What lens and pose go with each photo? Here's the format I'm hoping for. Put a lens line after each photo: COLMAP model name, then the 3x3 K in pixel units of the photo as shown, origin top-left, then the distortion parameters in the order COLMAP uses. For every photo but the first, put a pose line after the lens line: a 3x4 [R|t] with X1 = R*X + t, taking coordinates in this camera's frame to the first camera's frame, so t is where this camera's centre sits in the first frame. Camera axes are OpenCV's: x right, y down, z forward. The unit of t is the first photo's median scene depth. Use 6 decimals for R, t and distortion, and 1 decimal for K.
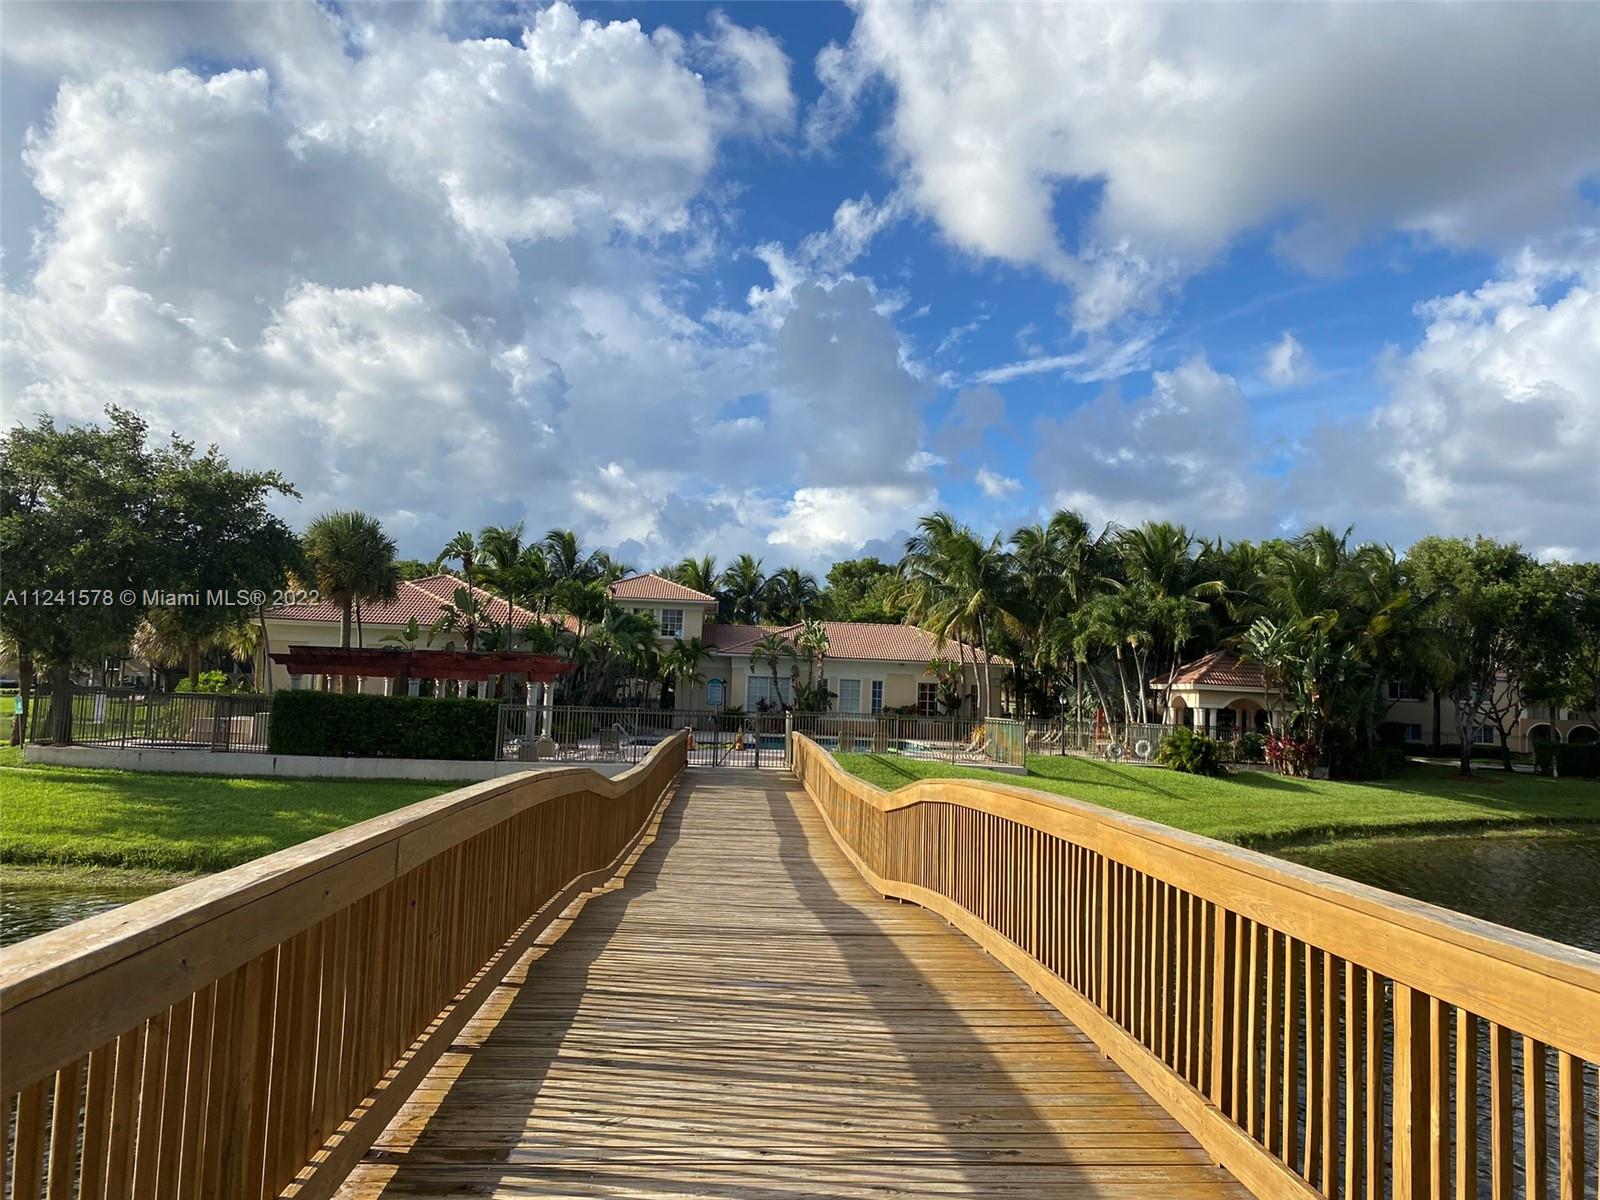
lens RADIAL K [[1229.9, 0, 852.9], [0, 1229.9, 544.4], [0, 0, 1]] dist [0.000916, 0.000233]
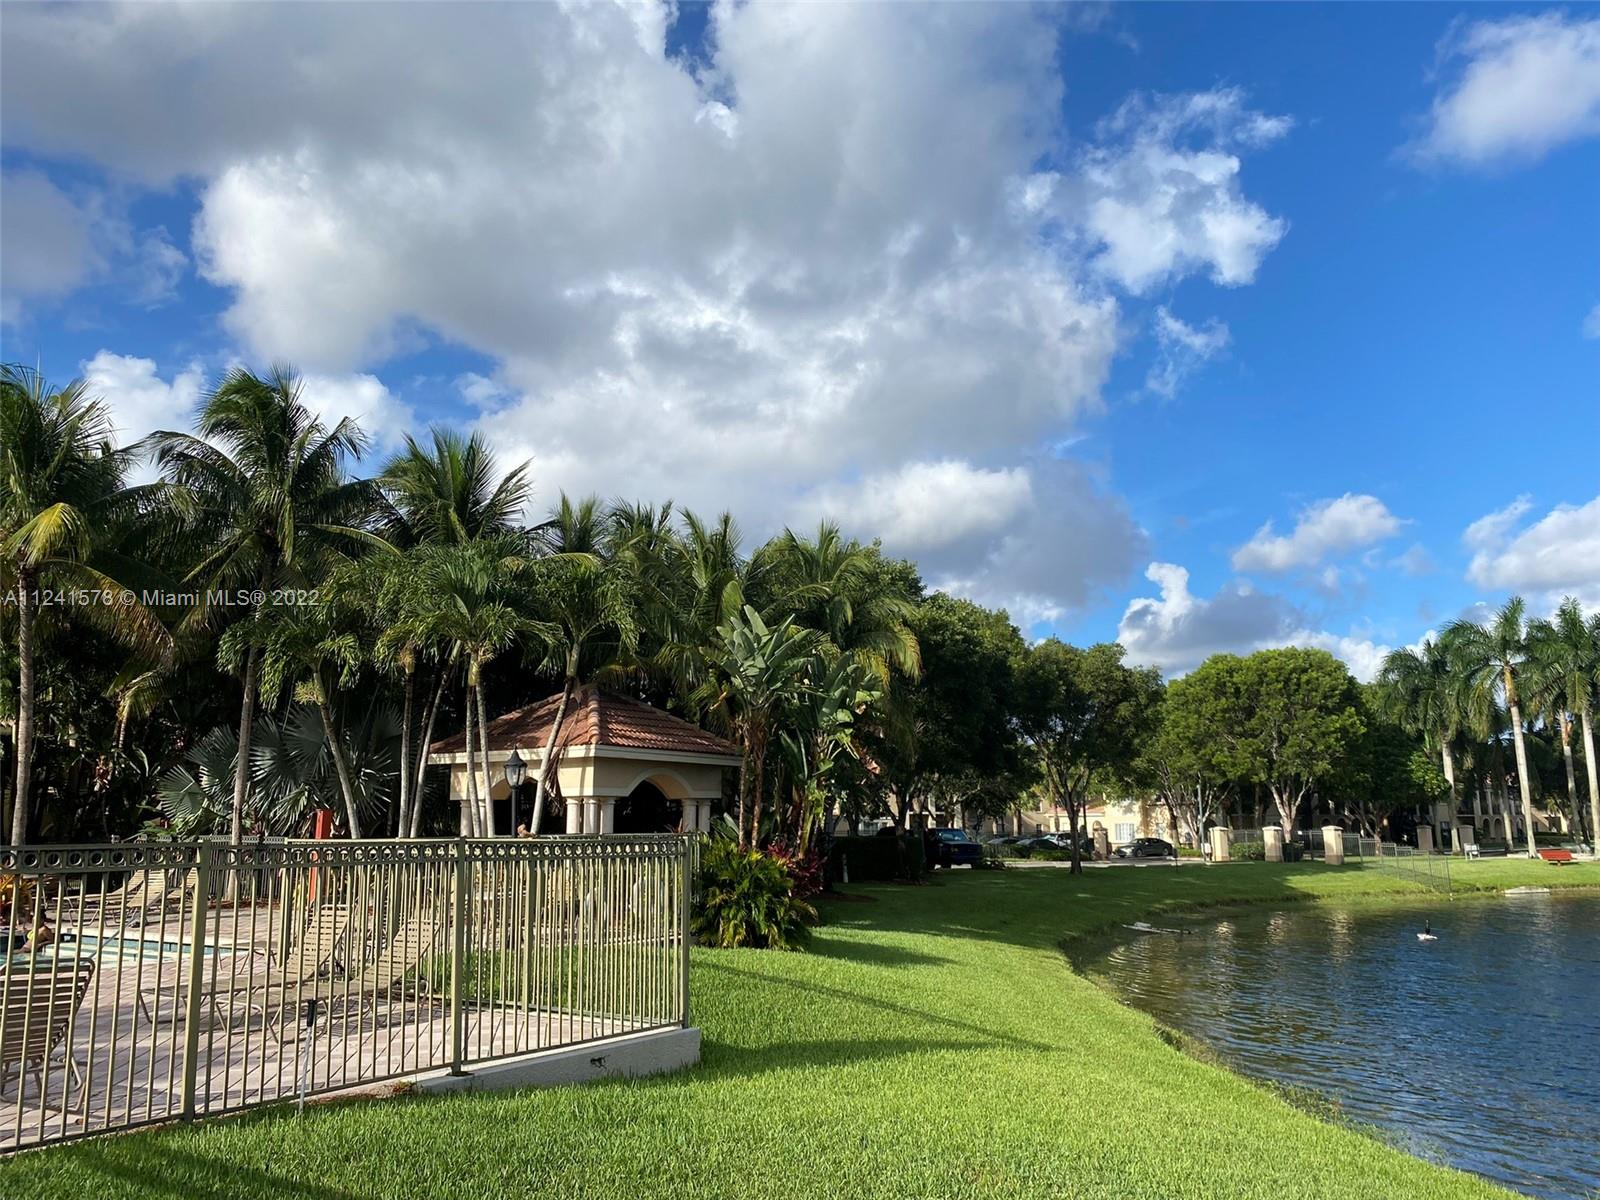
lens RADIAL K [[1229.9, 0, 805.4], [0, 1229.9, 599.8], [0, 0, 1]] dist [-0.004517, 0.013183]
pose [[0.644630, 0.097765, 0.758218, -0.026147], [-0.062585, 0.995209, -0.075114, 0.073176], [-0.761928, 0.000968, 0.647660, 0.526476]]
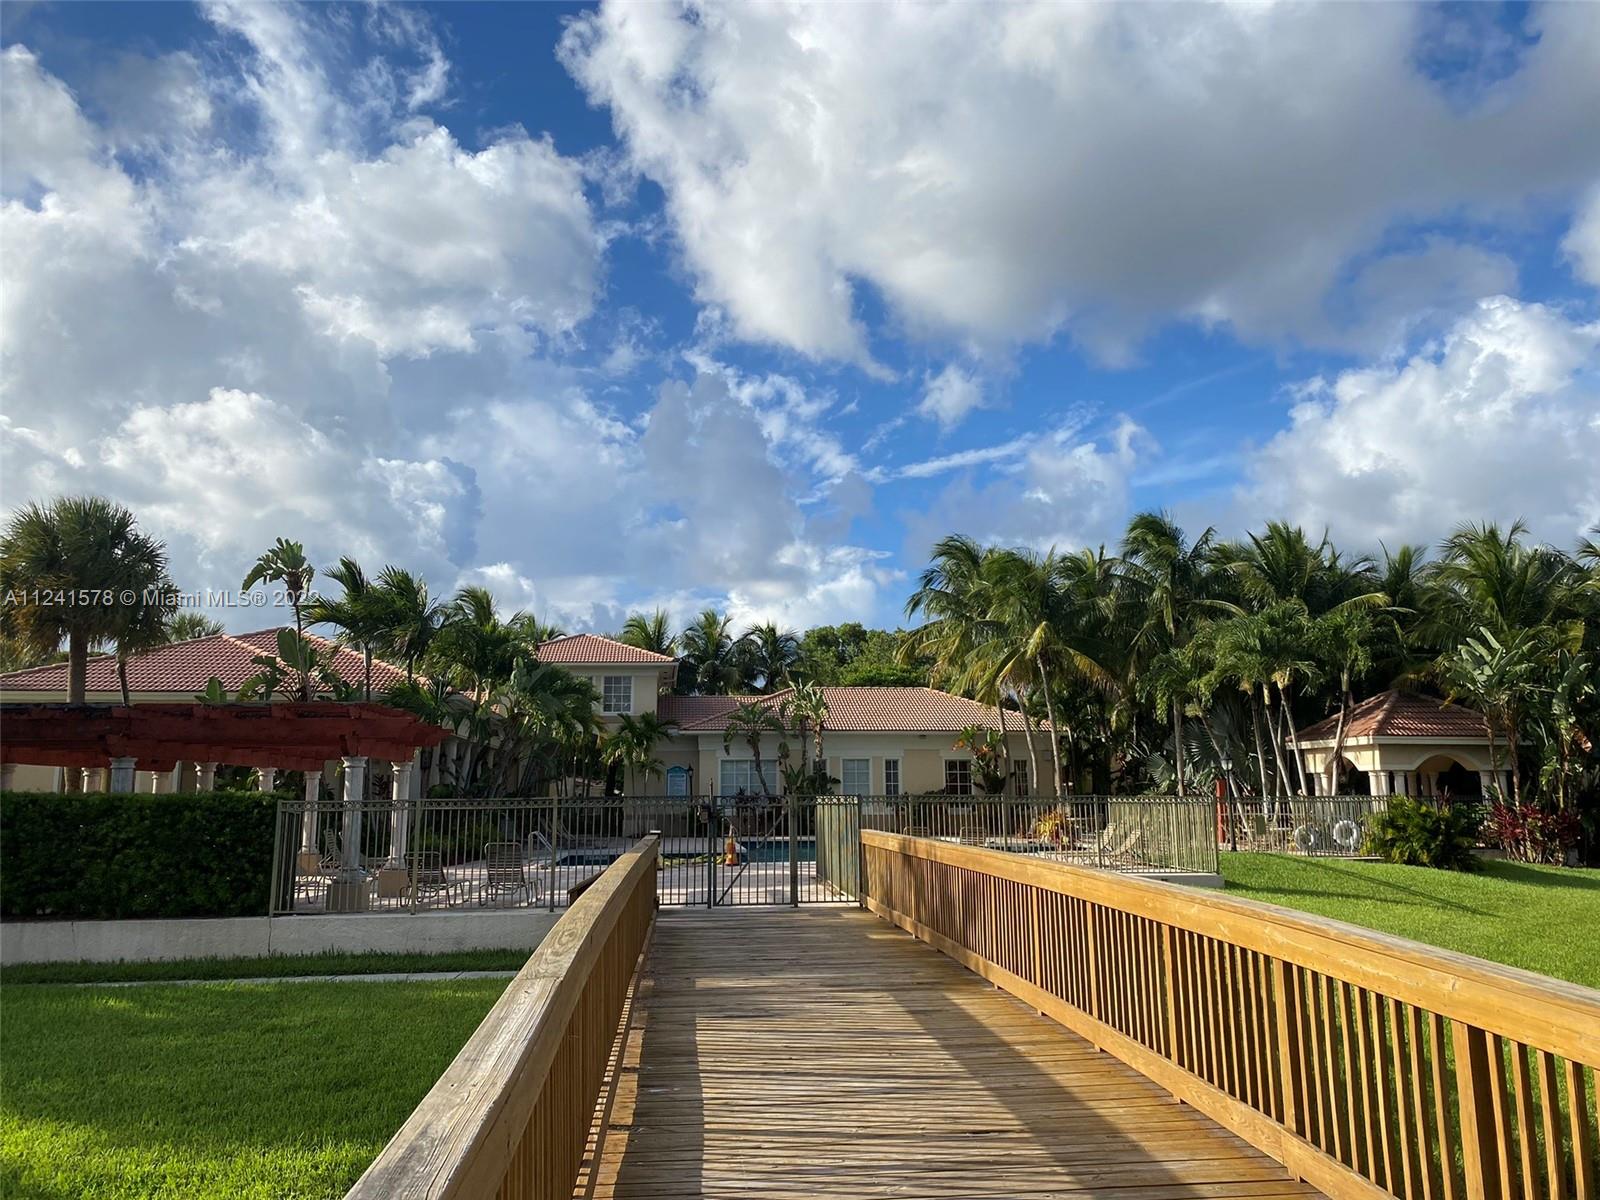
lens RADIAL K [[1205.5, 0, 804.0], [0, 1205.5, 586.0], [0, 0, 1]] dist [0.010263, -0.005843]
pose [[0.998958, -0.043193, 0.014763, -0.041381], [0.043879, 0.997794, -0.049814, 0.040392], [-0.012579, 0.050409, 0.998649, 0.264078]]
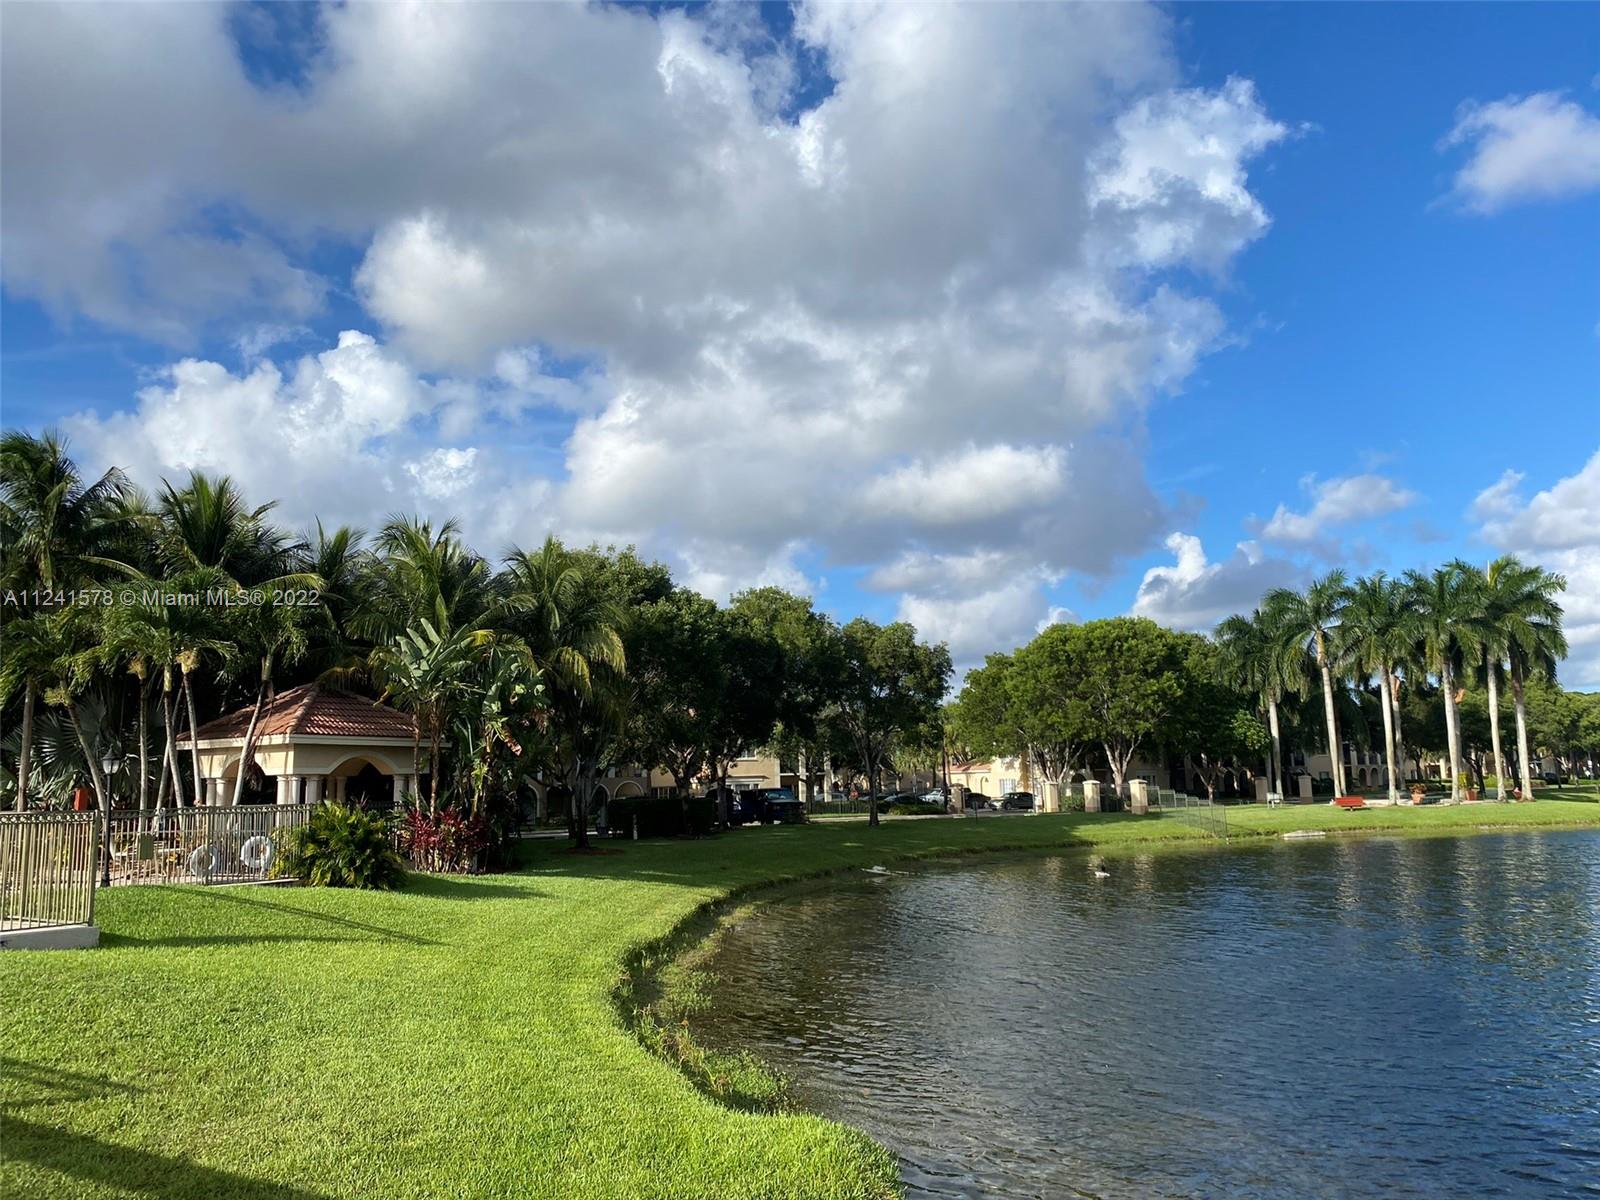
lens RADIAL K [[1205.5, 0, 804.0], [0, 1205.5, 586.0], [0, 0, 1]] dist [0.010263, -0.005843]
pose [[0.628620, 0.074042, 0.774180, -0.019133], [-0.046593, 0.997255, -0.057544, 0.053062], [-0.776315, 0.000102, 0.630345, 0.365186]]
